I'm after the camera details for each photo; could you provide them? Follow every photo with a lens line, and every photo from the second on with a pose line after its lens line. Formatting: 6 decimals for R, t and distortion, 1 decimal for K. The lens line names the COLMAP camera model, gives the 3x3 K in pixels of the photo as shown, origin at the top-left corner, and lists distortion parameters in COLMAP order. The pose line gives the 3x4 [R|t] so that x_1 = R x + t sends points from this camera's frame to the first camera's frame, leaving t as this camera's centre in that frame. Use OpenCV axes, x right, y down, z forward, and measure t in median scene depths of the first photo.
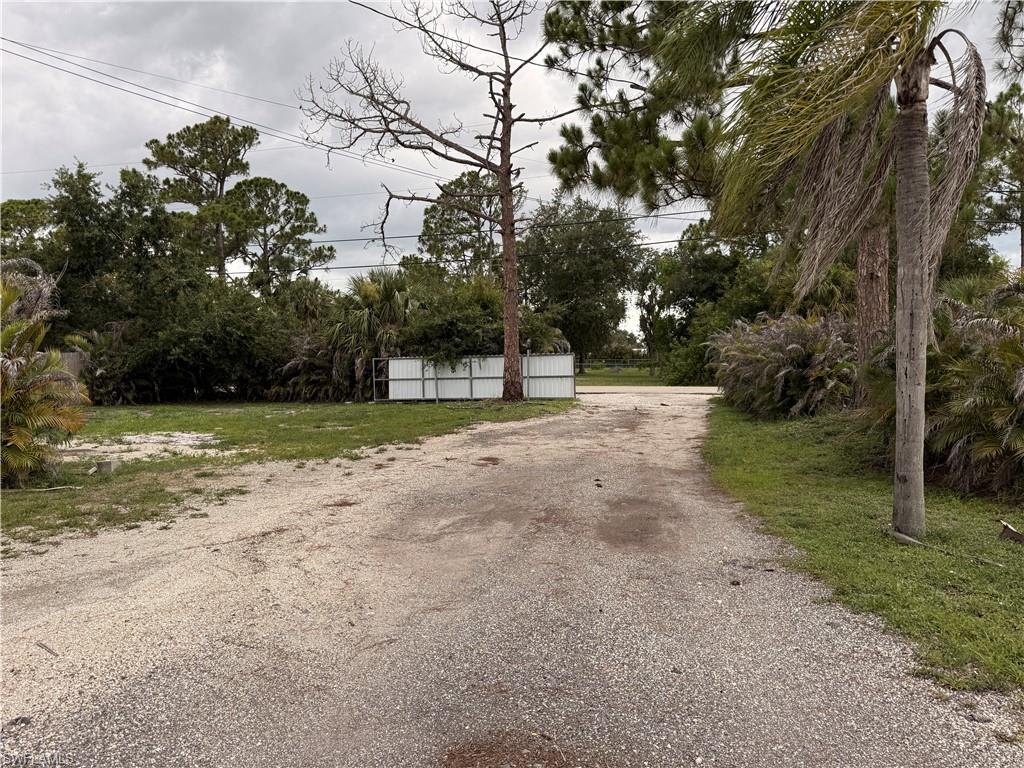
lens RADIAL K [[735.6, 0, 512.0], [0, 735.6, 384.0], [0, 0, 1]] dist [0.043159, 0.000873]
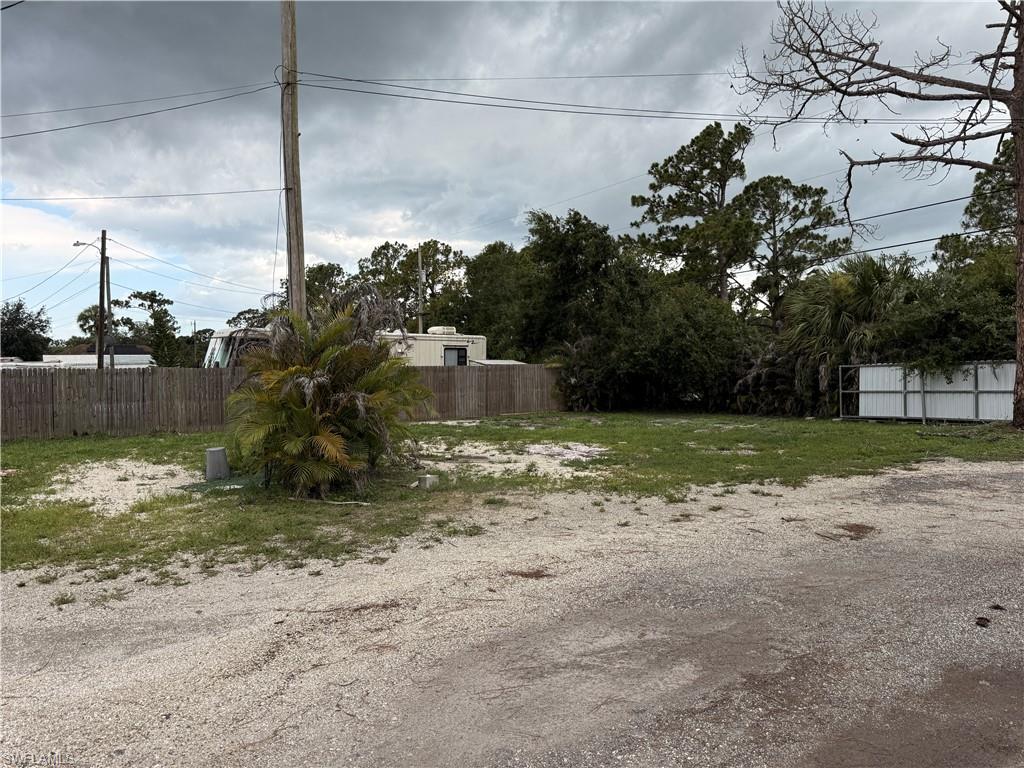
lens RADIAL K [[709.7, 0, 511.0], [0, 709.7, 364.0], [0, 0, 1]] dist [0.086001, -0.082586]
pose [[0.732416, -0.011043, -0.680768, 0.092300], [-0.010261, 0.999576, -0.027253, -0.011052], [0.680780, 0.026946, 0.731992, 0.165246]]
